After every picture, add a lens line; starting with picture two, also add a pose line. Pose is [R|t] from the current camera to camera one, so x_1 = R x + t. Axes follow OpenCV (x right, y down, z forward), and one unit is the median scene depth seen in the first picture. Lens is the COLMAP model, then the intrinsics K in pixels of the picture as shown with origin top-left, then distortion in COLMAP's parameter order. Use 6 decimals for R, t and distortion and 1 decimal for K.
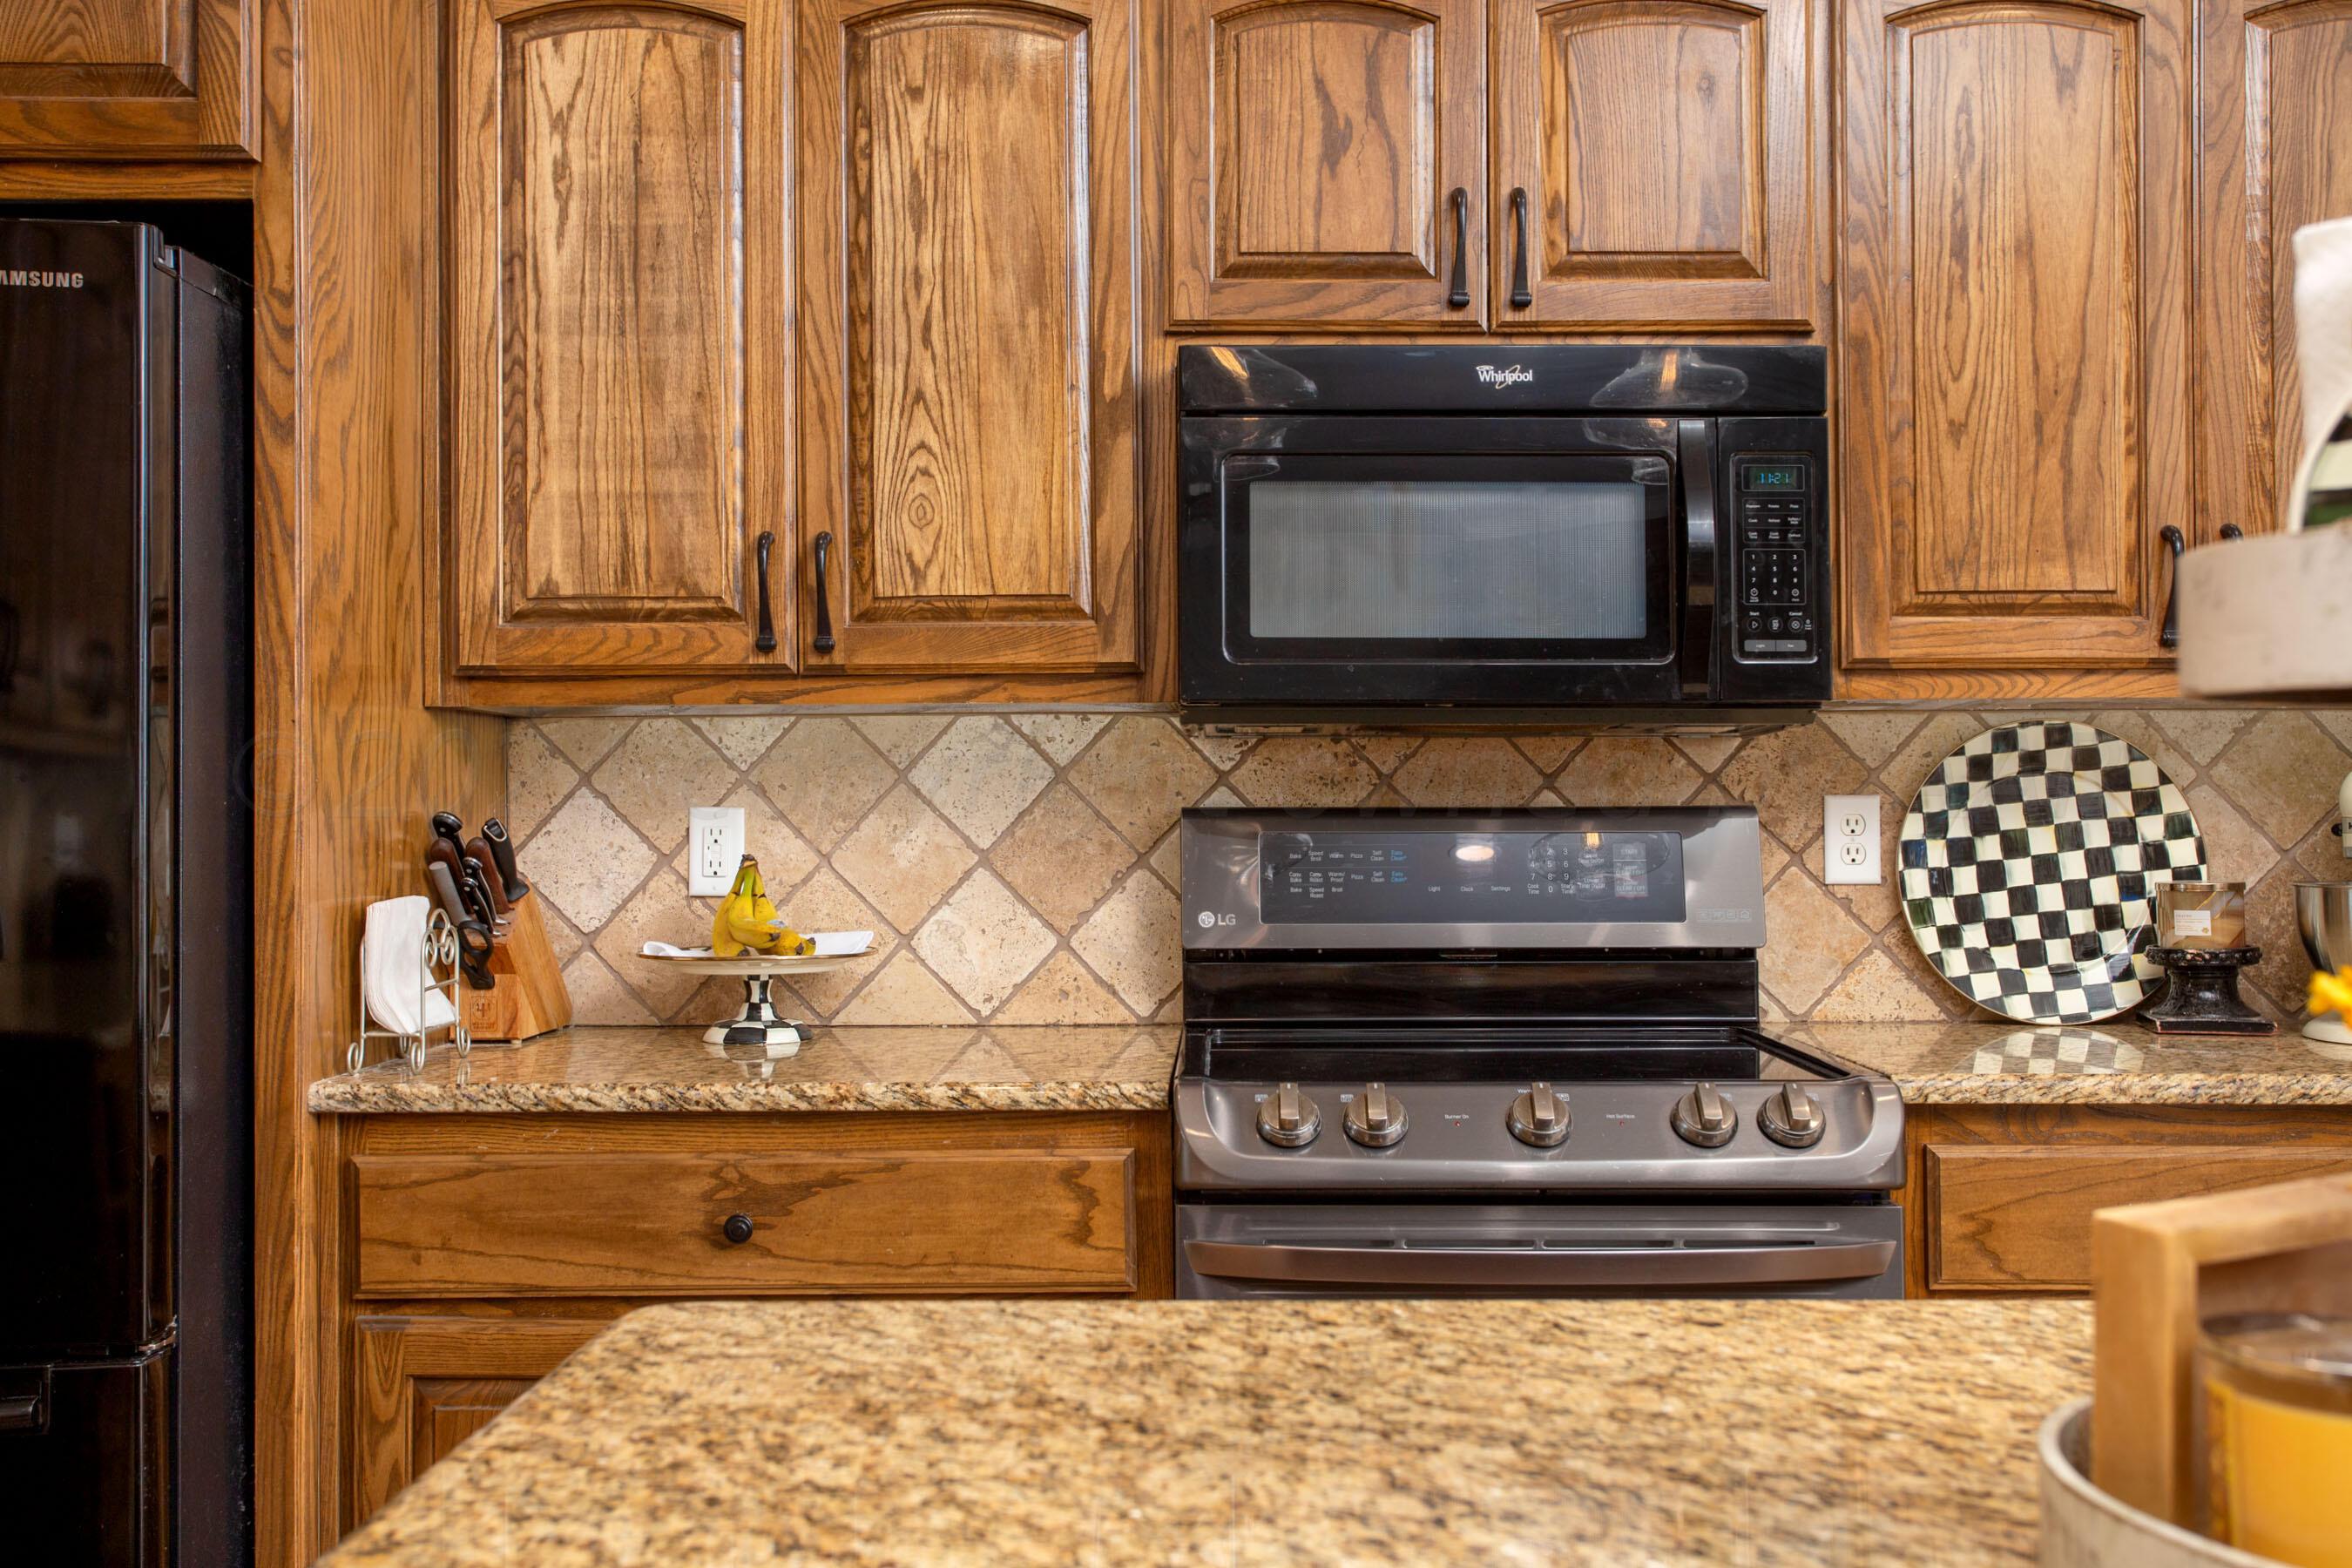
lens RADIAL K [[2187.7, 0, 1179.6], [0, 2187.7, 805.5], [0, 0, 1]] dist [-0.013655, 0.000000]
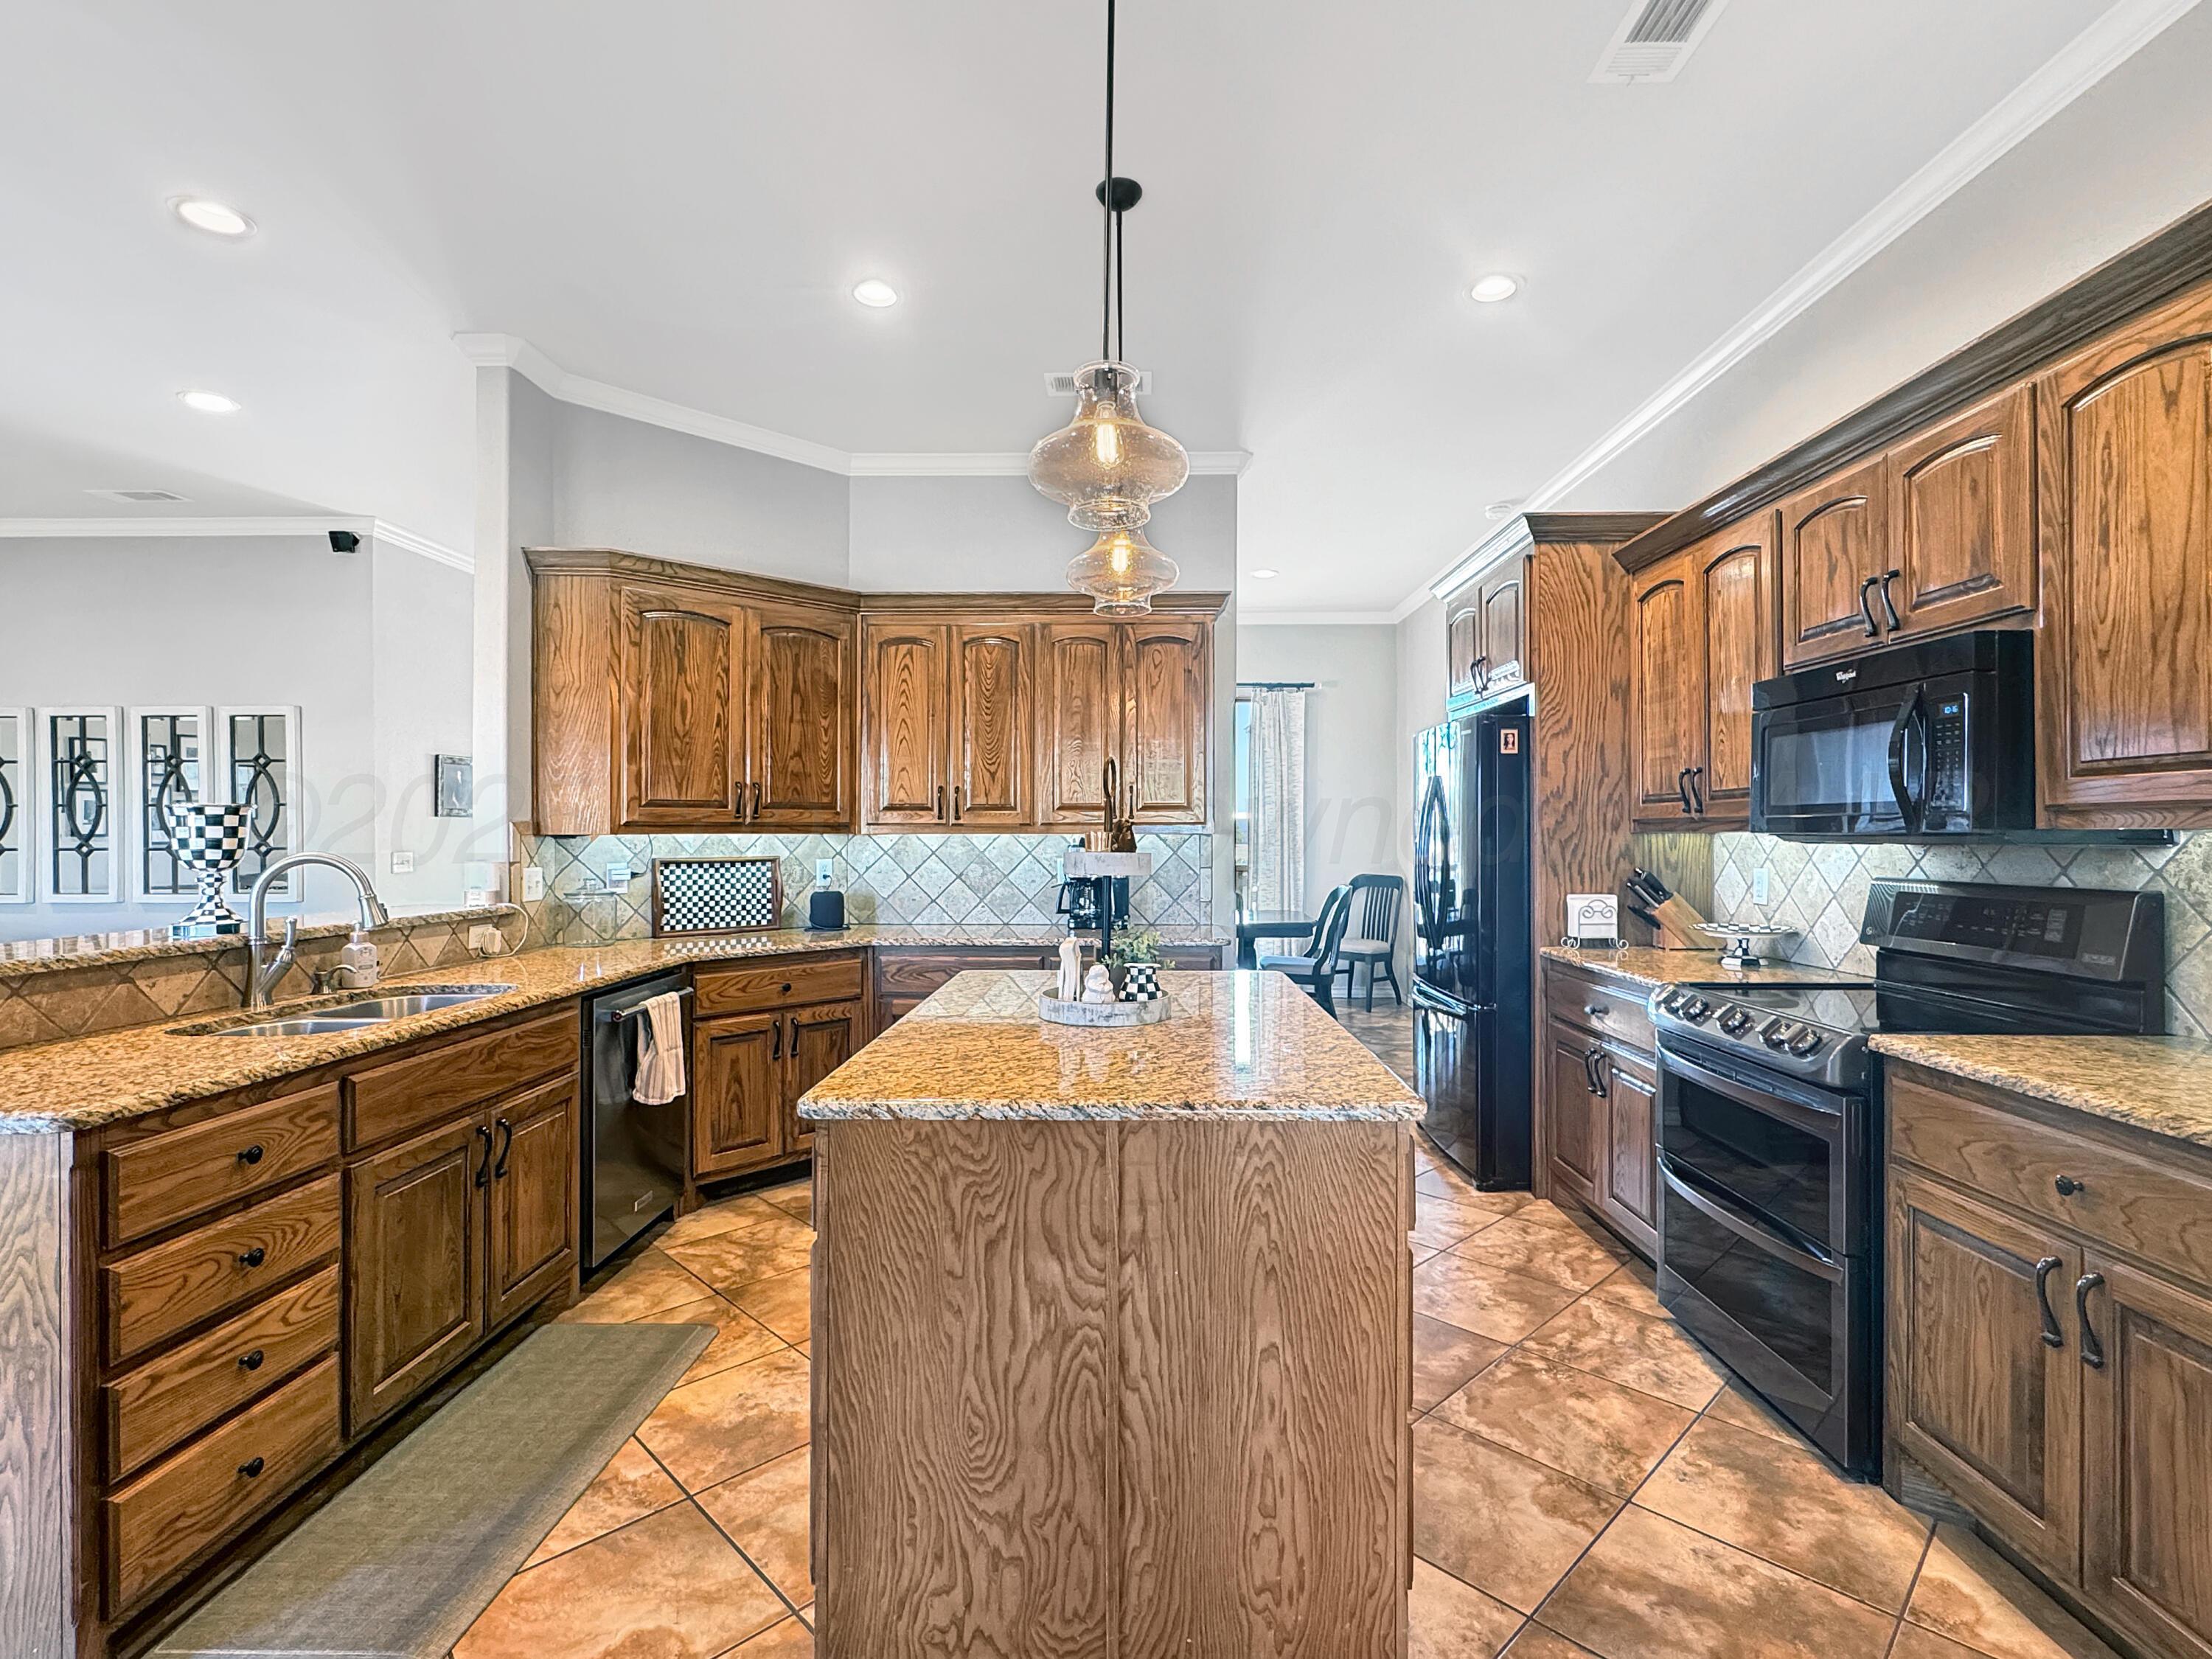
lens RADIAL K [[1074.9, 0, 1108.5], [0, 1074.9, 806.3], [0, 0, 1]] dist [0.000326, 0.000737]
pose [[-0.021925, -0.022868, -0.999498, 1.144715], [0.010189, 0.999681, -0.023096, -0.054855], [0.999708, -0.010691, -0.021685, 0.311758]]
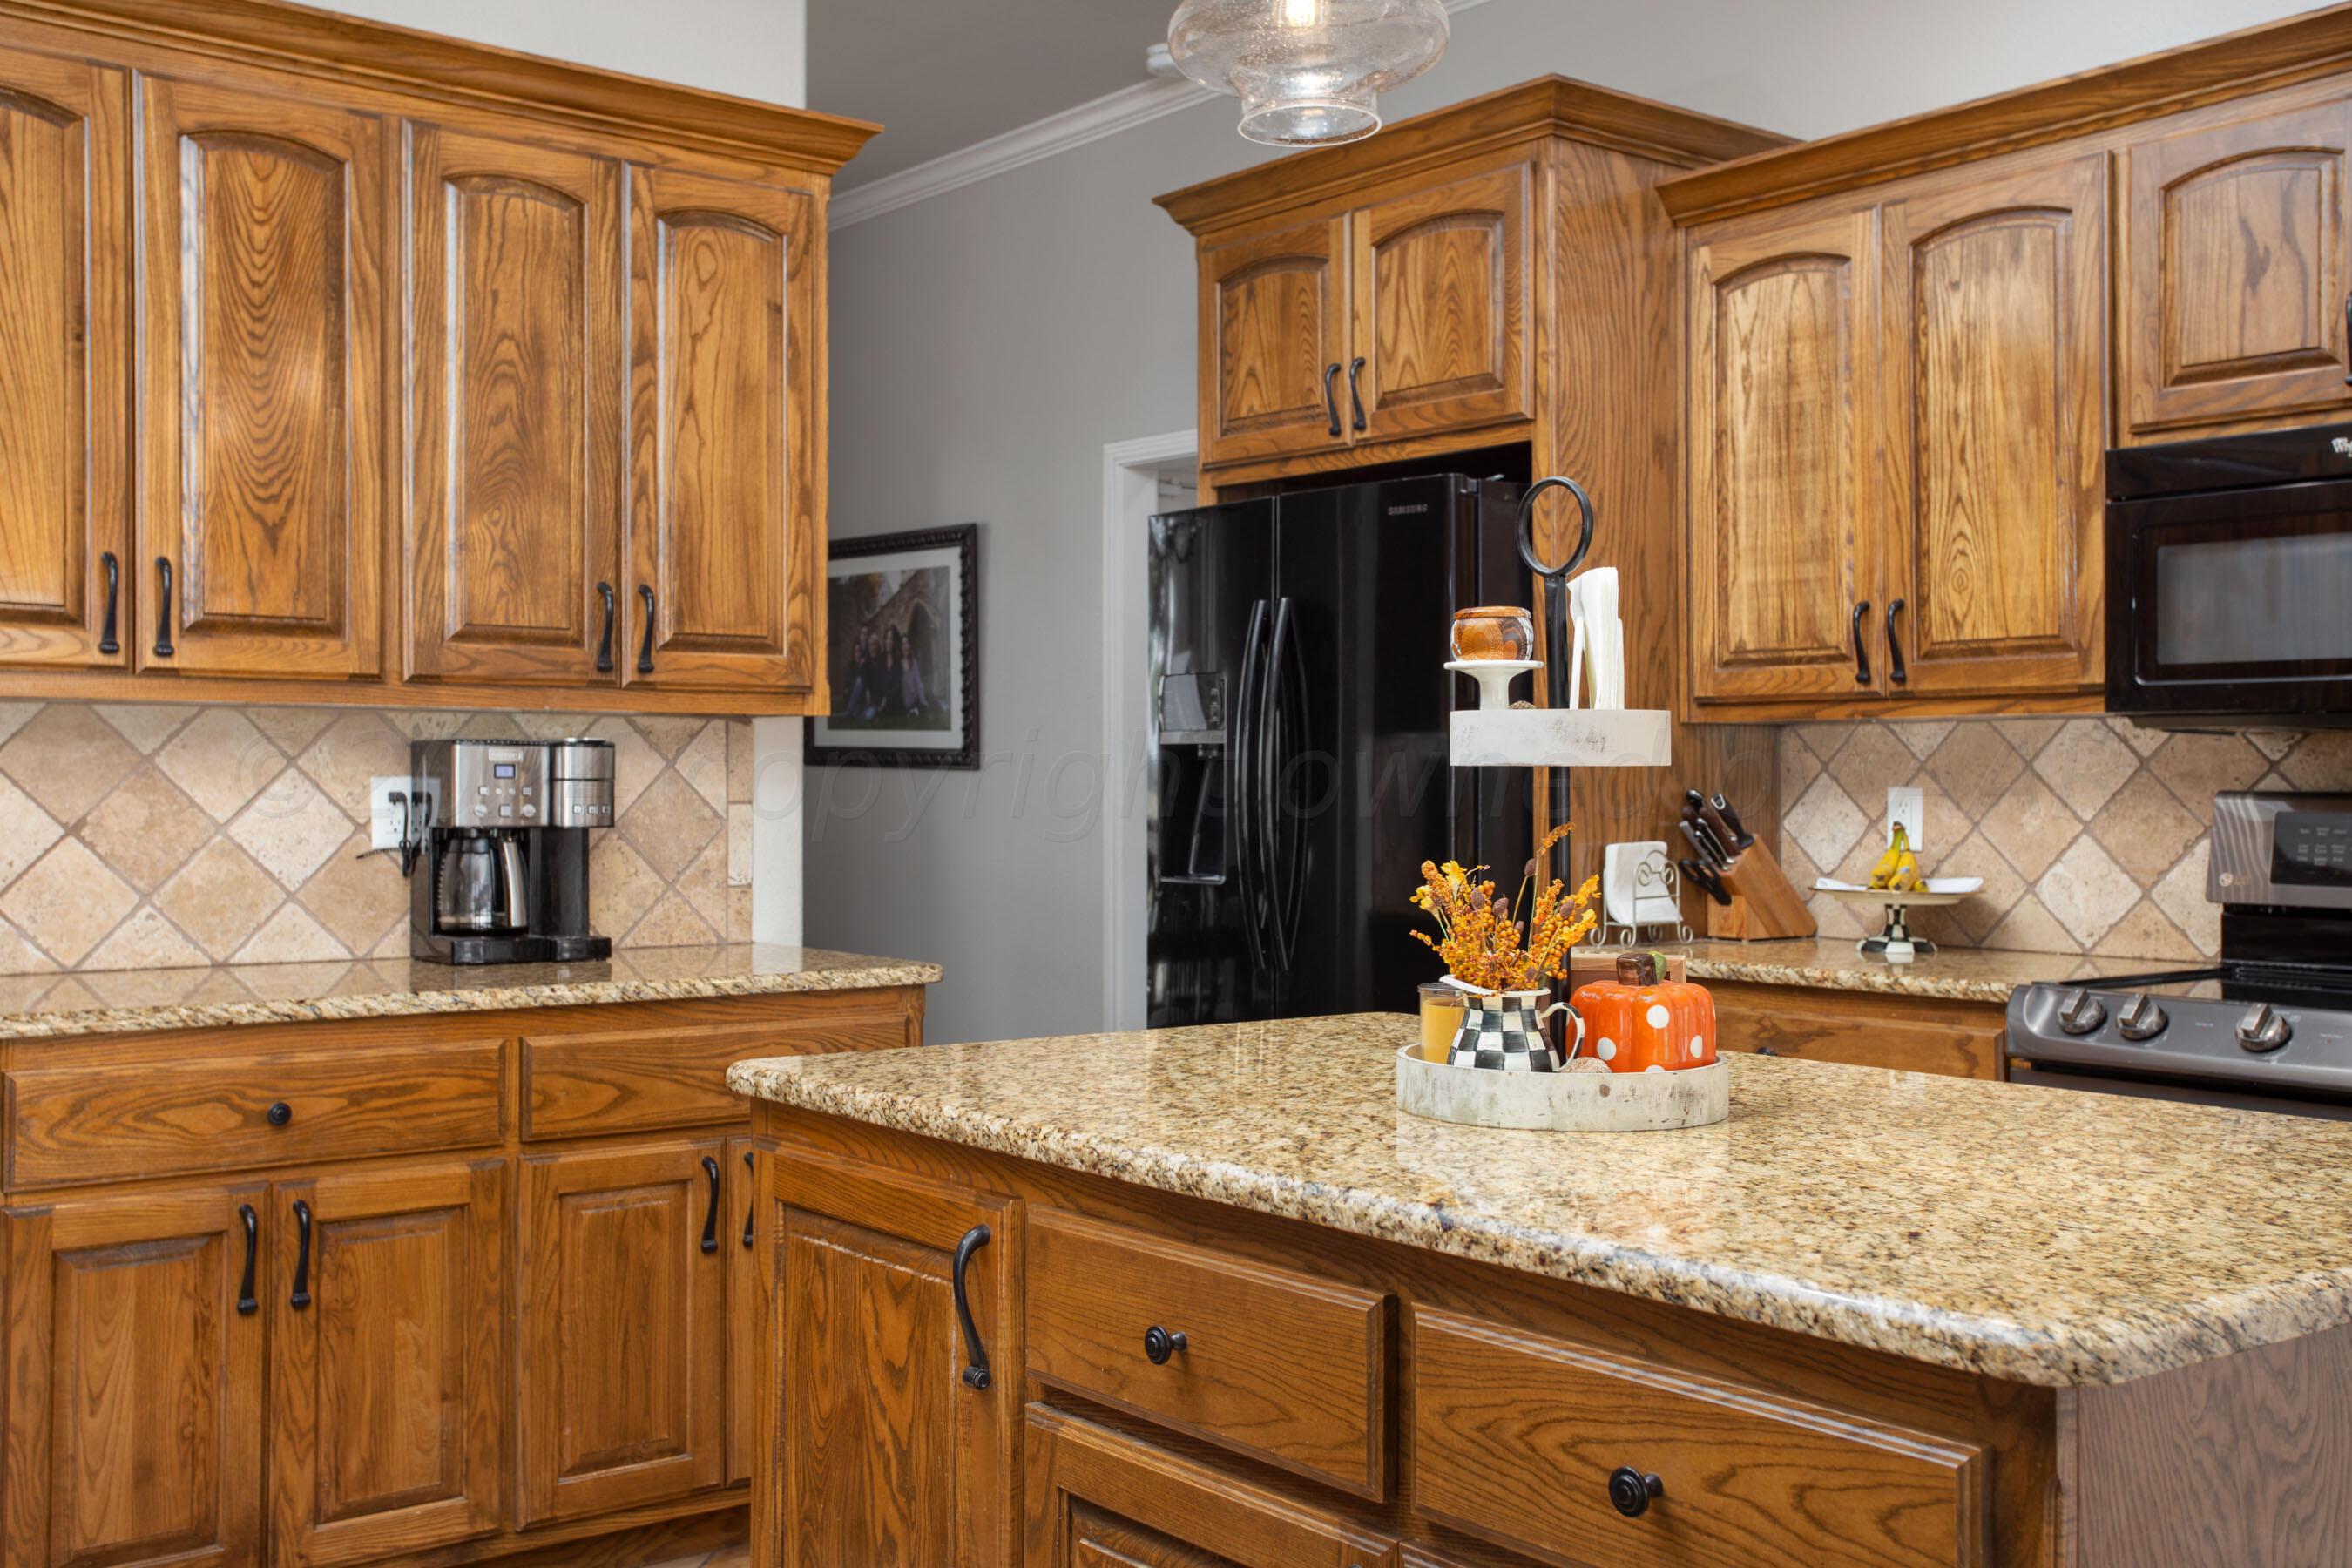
lens RADIAL K [[2379.6, 0, 1170.0], [0, 2379.6, 737.5], [0, 0, 1]] dist [0.042723, 0.000000]
pose [[0.623680, -0.009157, -0.781626, 0.771846], [0.000840, 0.999939, -0.011044, -0.016188], [0.781680, 0.006231, 0.623649, -0.364005]]
